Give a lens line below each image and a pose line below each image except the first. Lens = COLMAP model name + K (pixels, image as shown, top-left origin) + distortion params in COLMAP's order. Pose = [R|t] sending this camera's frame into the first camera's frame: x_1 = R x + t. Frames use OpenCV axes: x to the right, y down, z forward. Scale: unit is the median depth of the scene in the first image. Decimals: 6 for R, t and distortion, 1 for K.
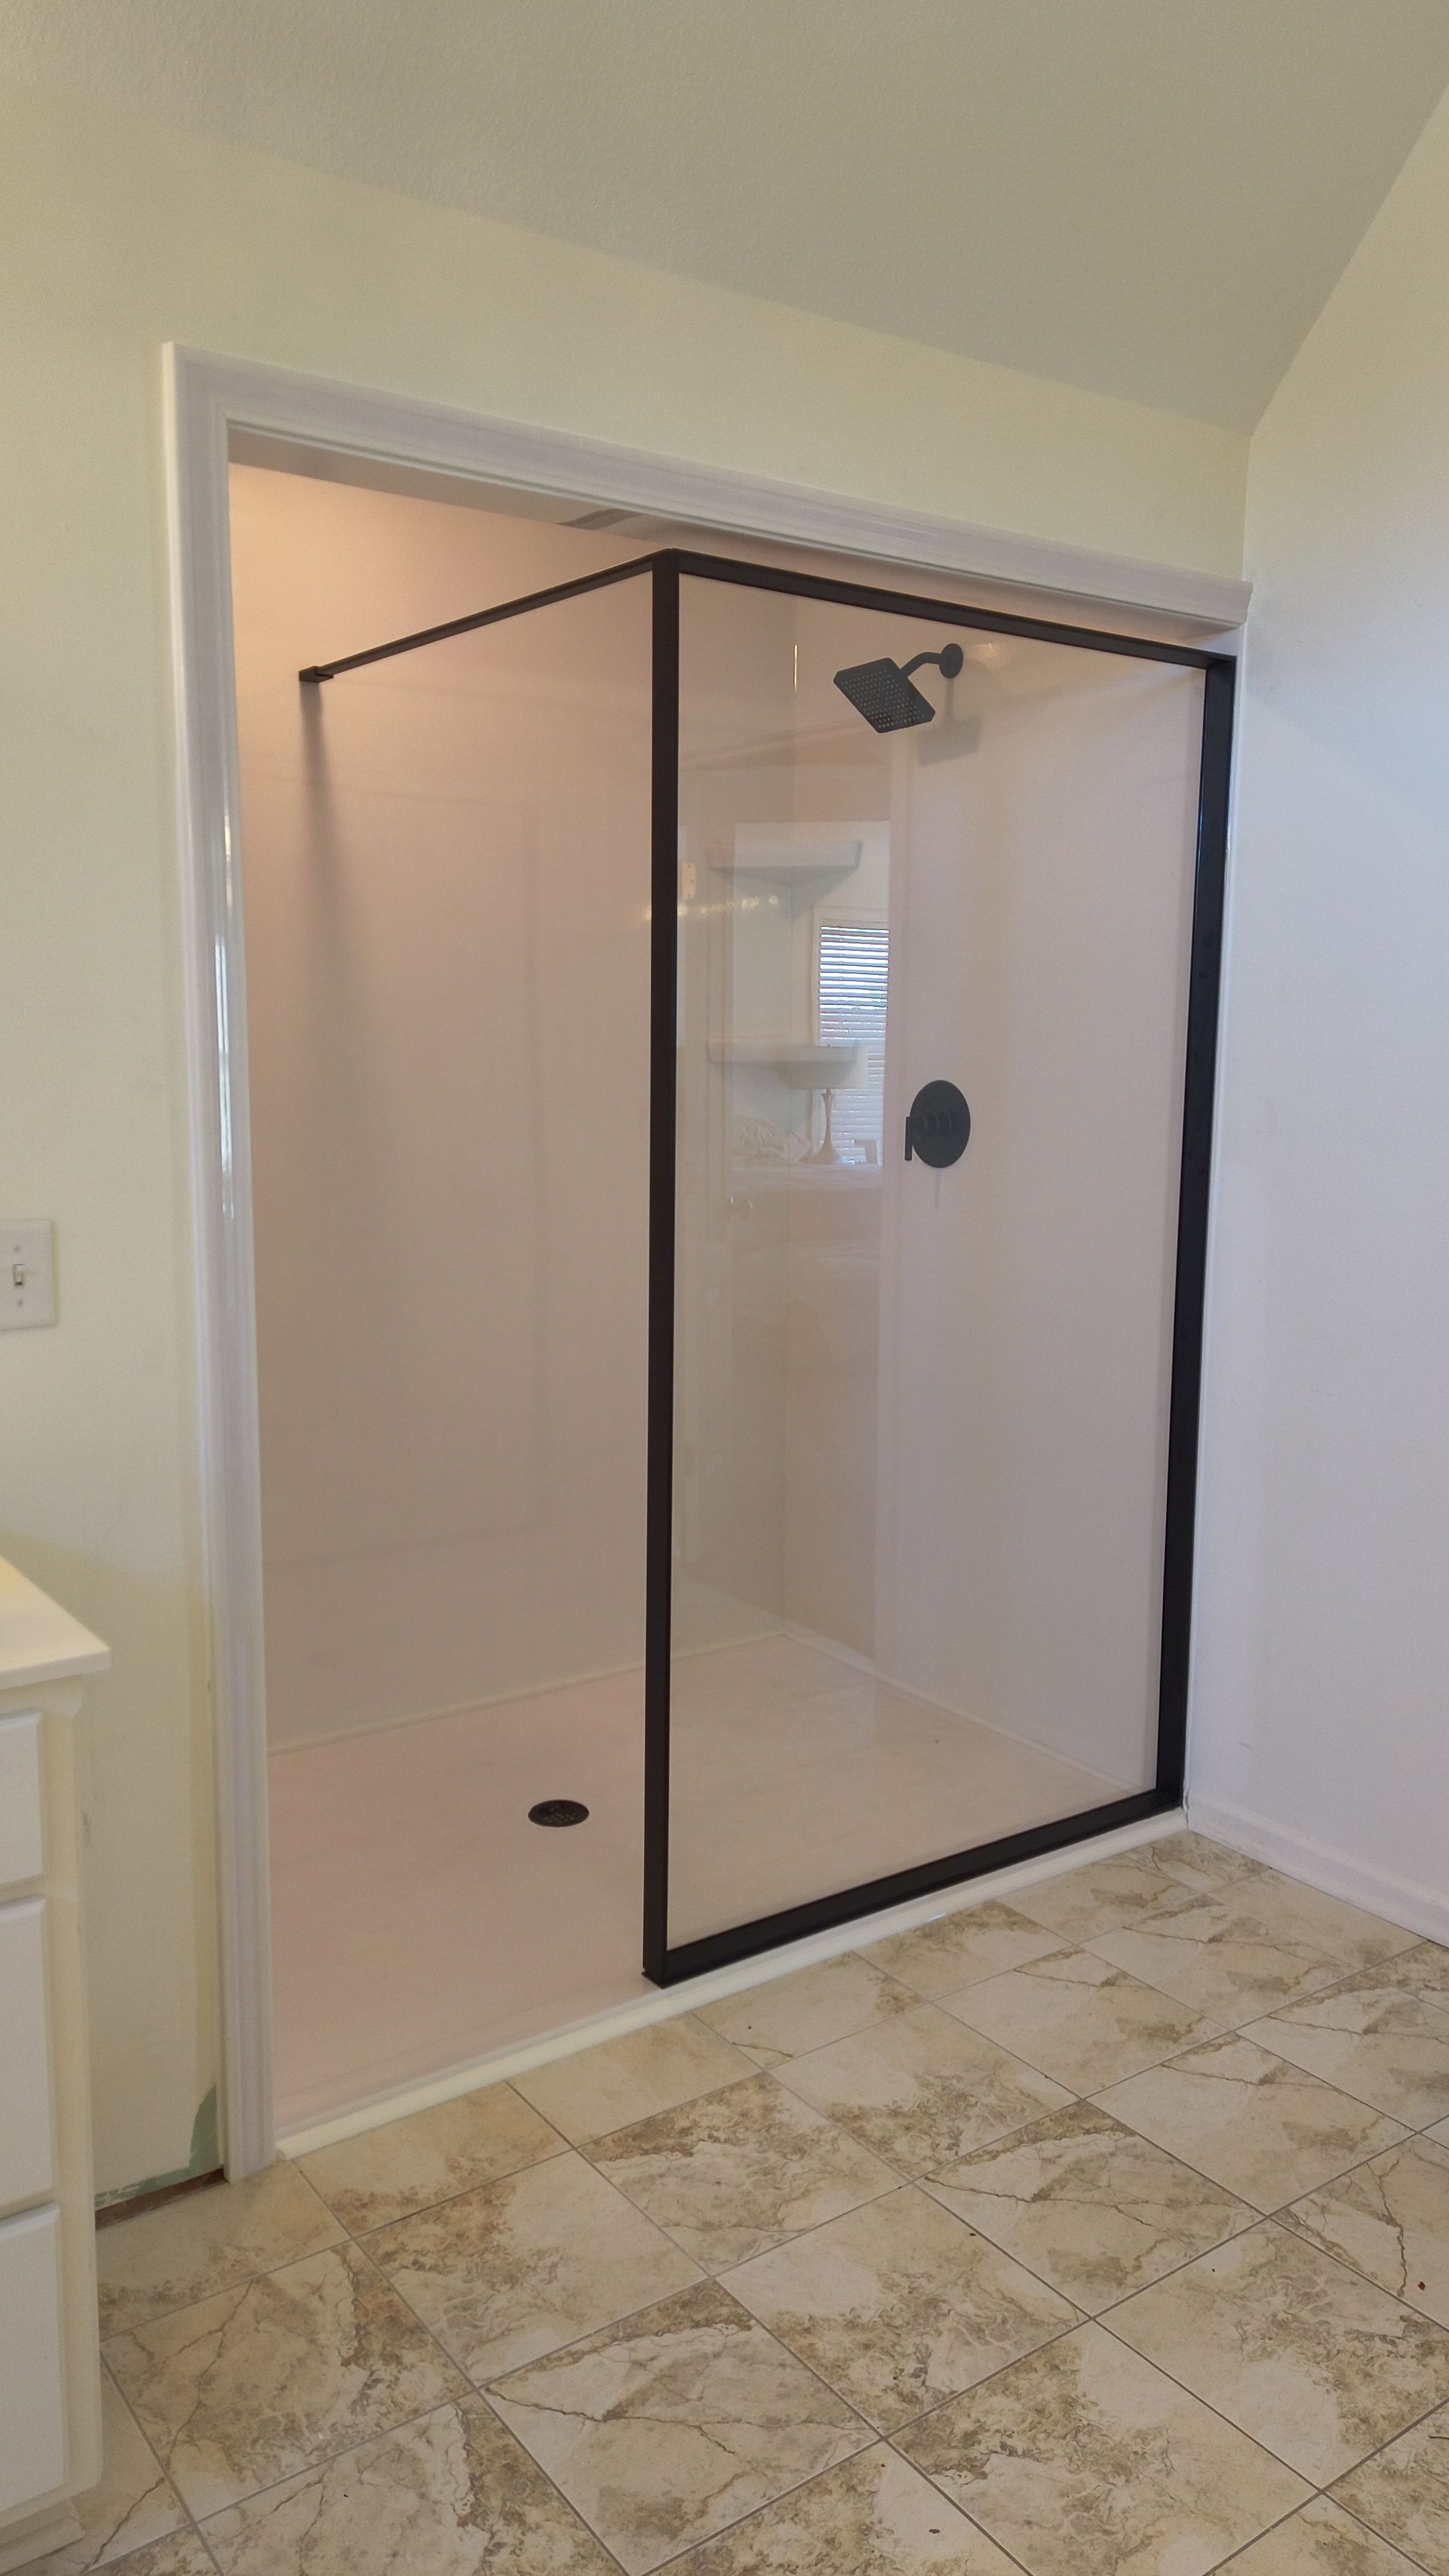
lens RADIAL K [[1858.8, 0, 724.5], [0, 1858.8, 1288.0], [0, 0, 1]] dist [0.045471, -0.052391]
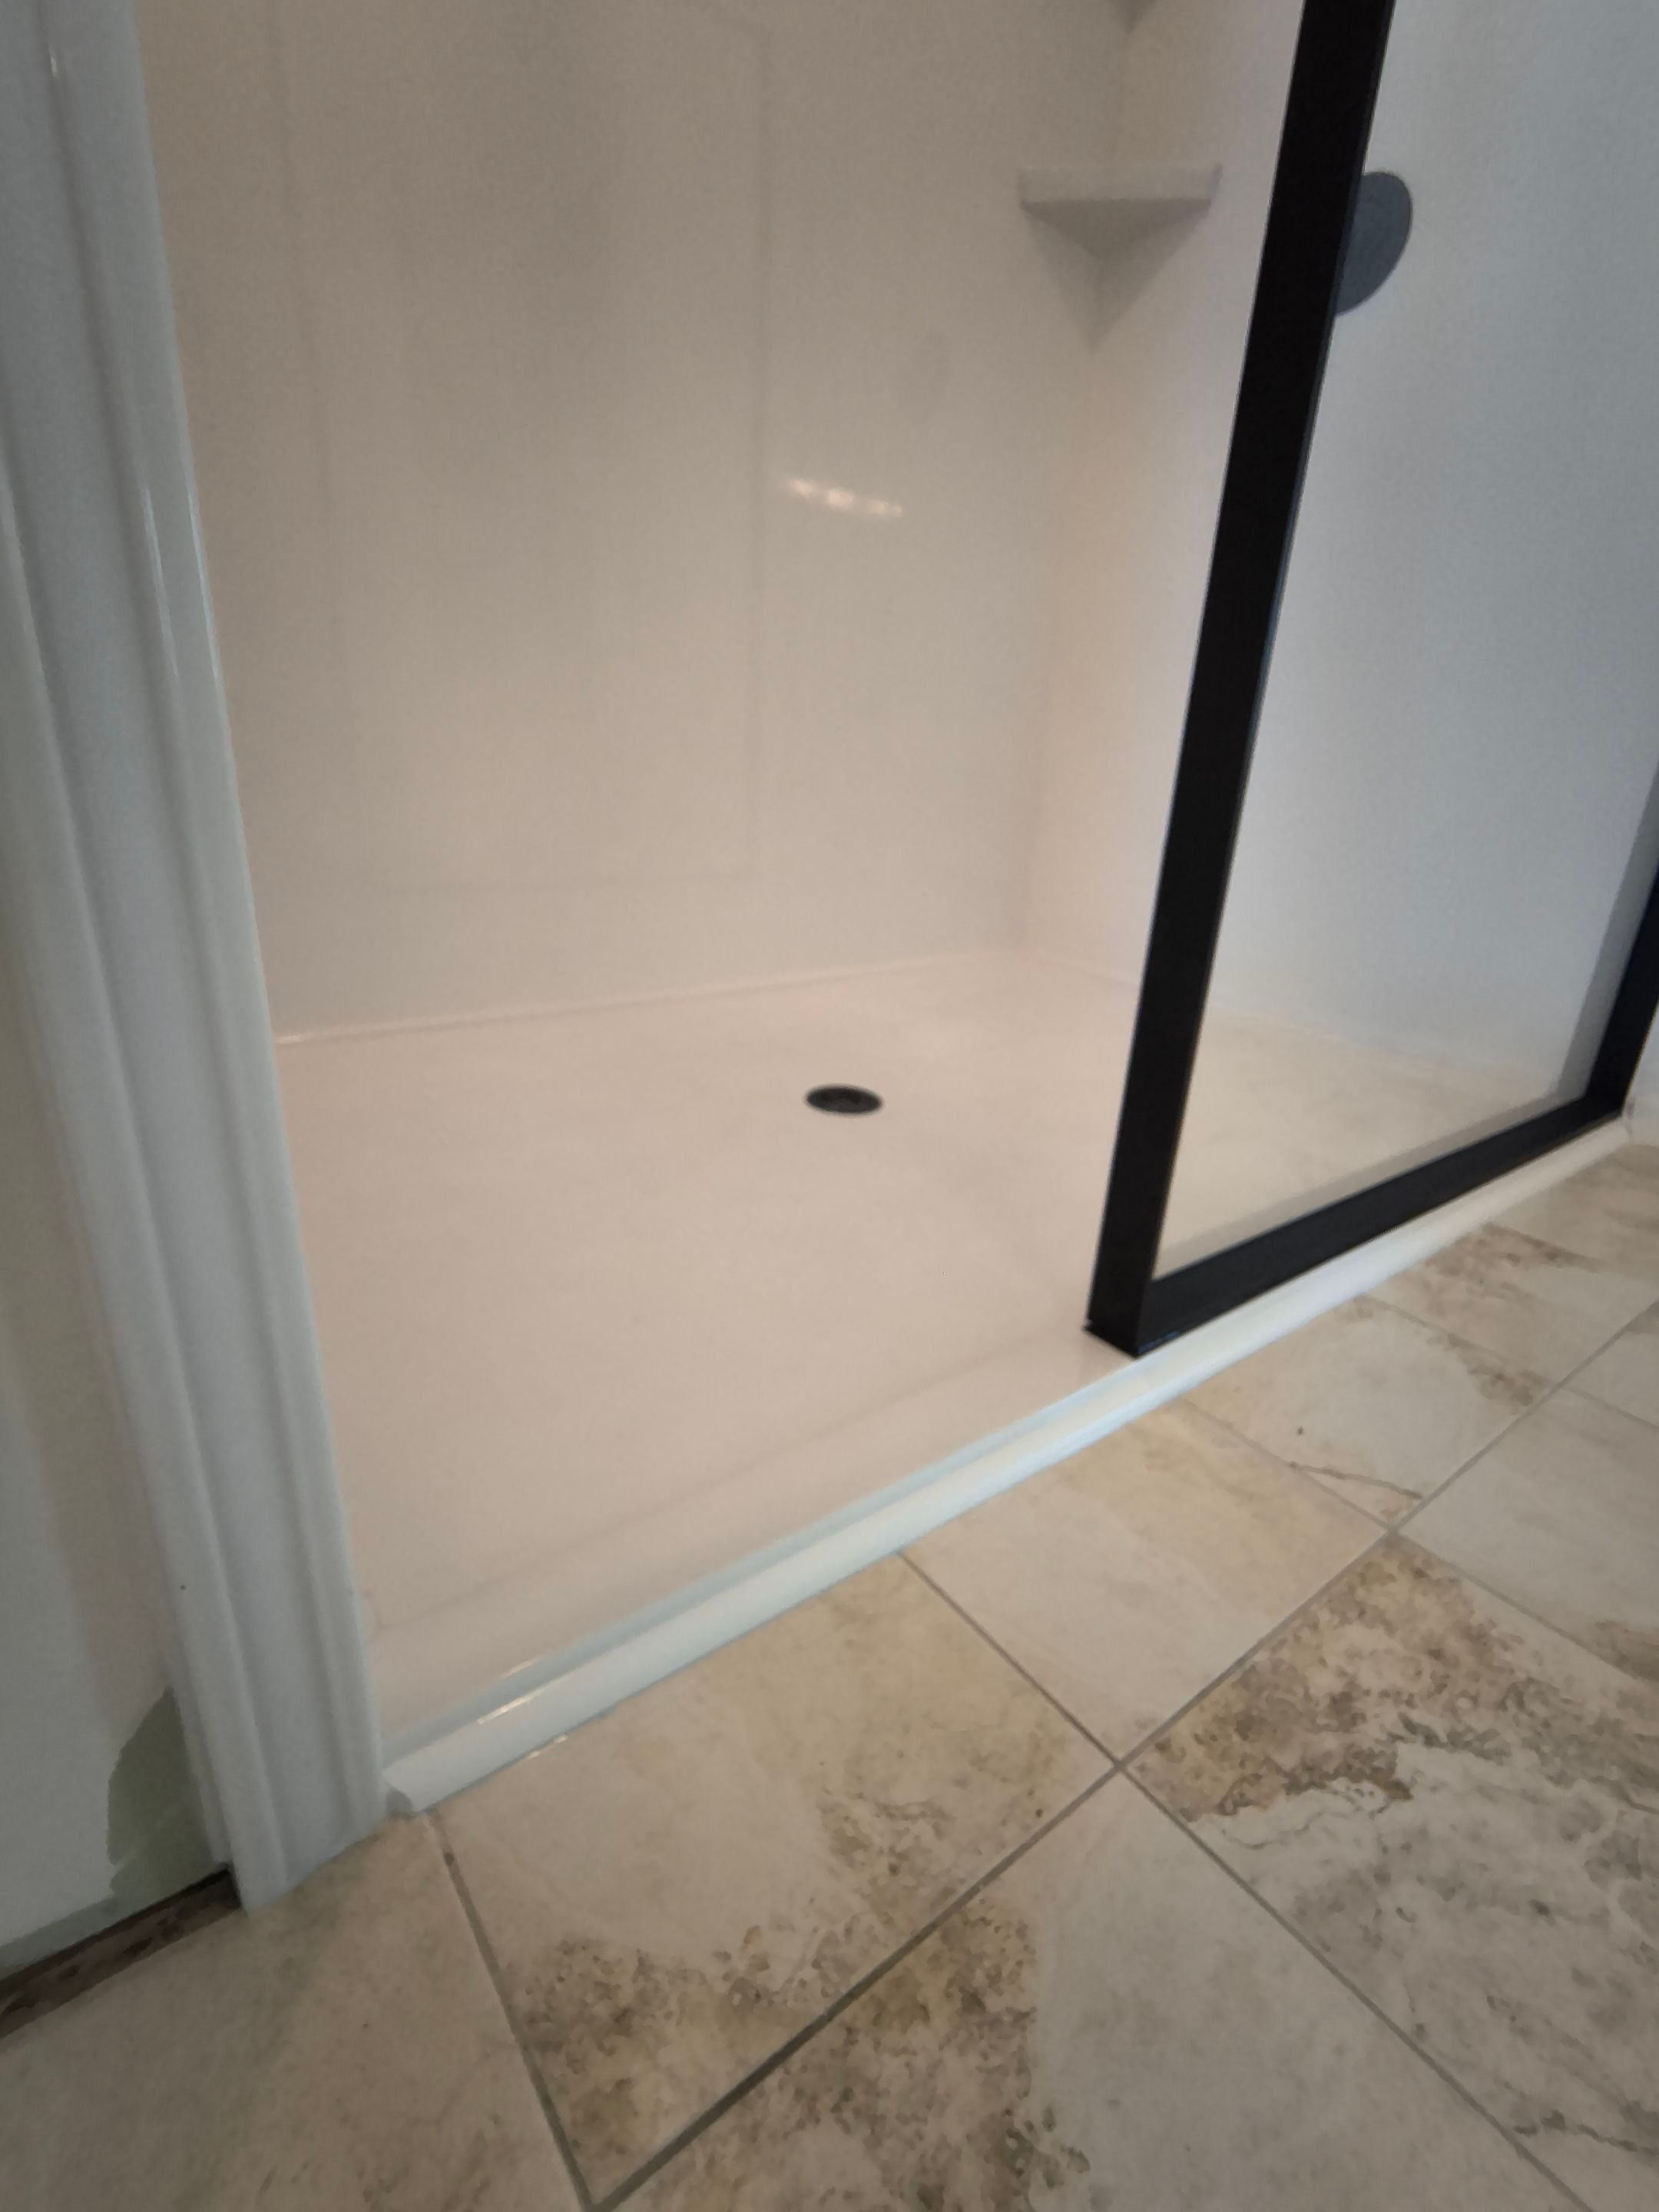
lens RADIAL K [[1056.7, 0, 829.5], [0, 1056.7, 1106.0], [0, 0, 1]] dist [-0.016769, 0.008251]
pose [[0.998599, 0.033311, 0.041125, -0.166704], [-0.041430, 0.975550, 0.215836, 0.280182], [-0.032930, -0.217237, 0.975563, 0.842963]]
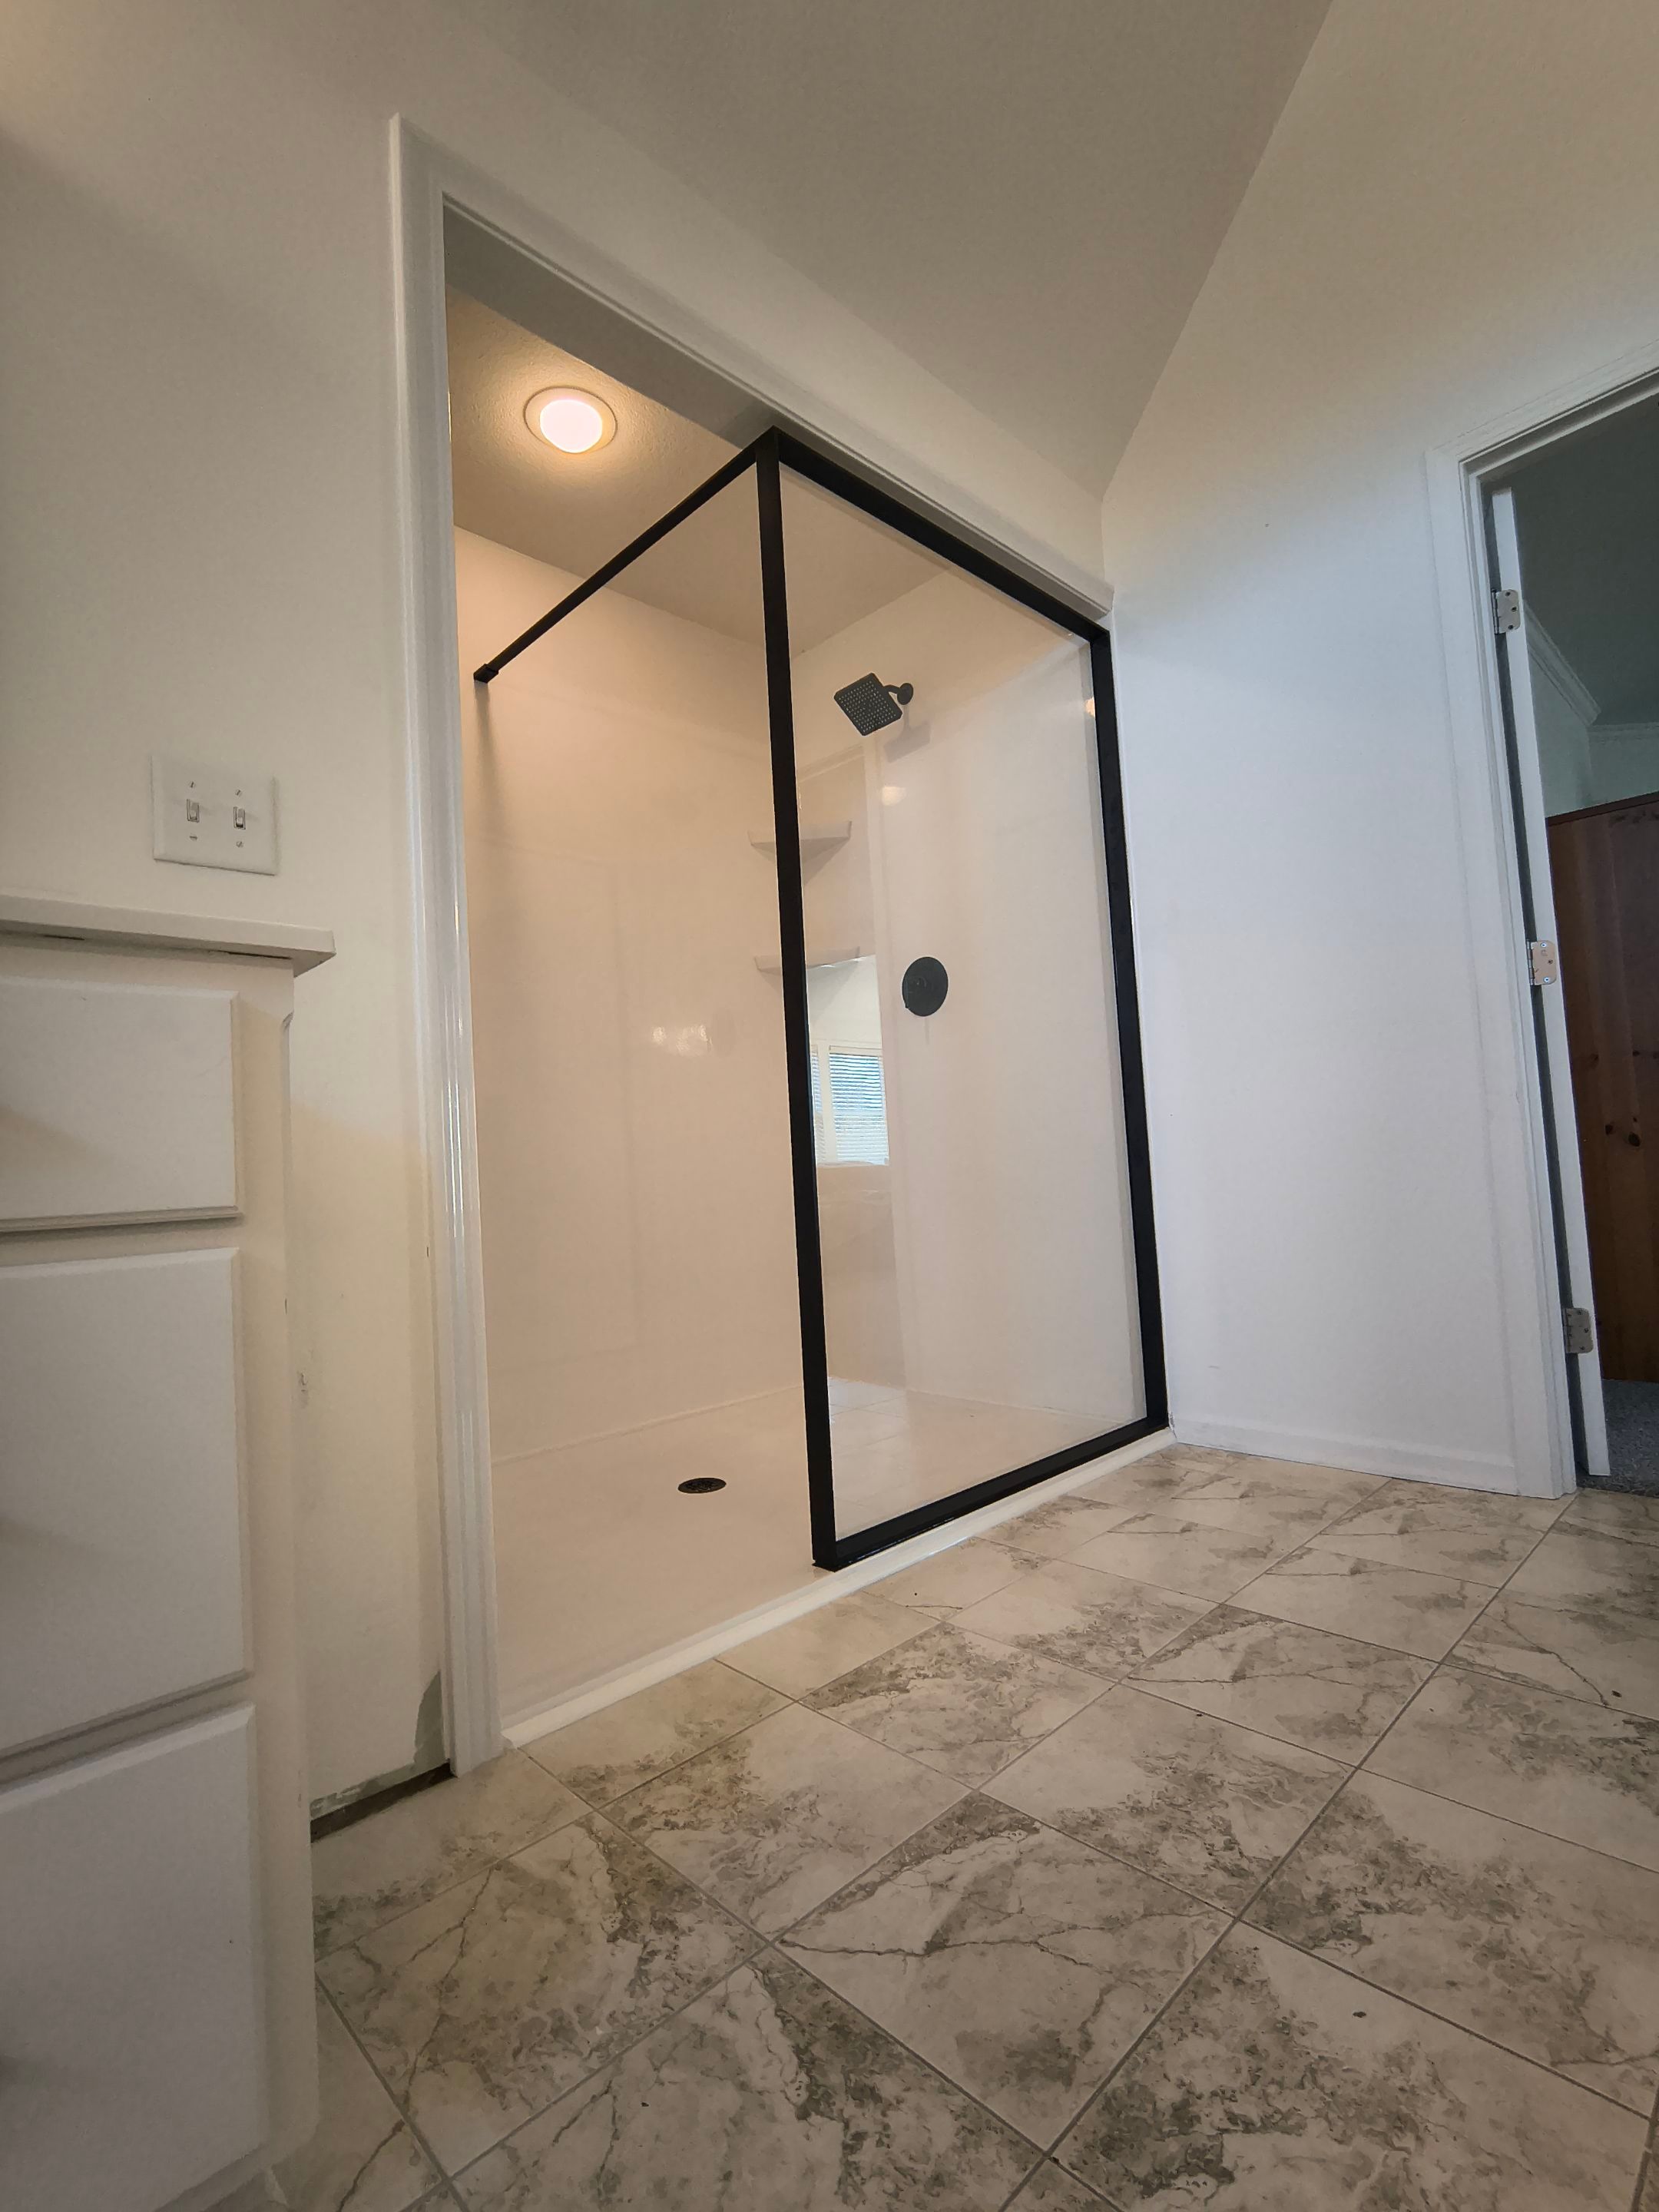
lens RADIAL K [[1022.3, 0, 830.6], [0, 1022.3, 1111.6], [0, 0, 1]] dist [-0.003096, -0.003215]
pose [[0.988169, -0.058116, 0.141932, -0.128586], [0.085247, 0.977431, -0.193292, 0.260878], [-0.127496, 0.203104, 0.970821, 0.394694]]
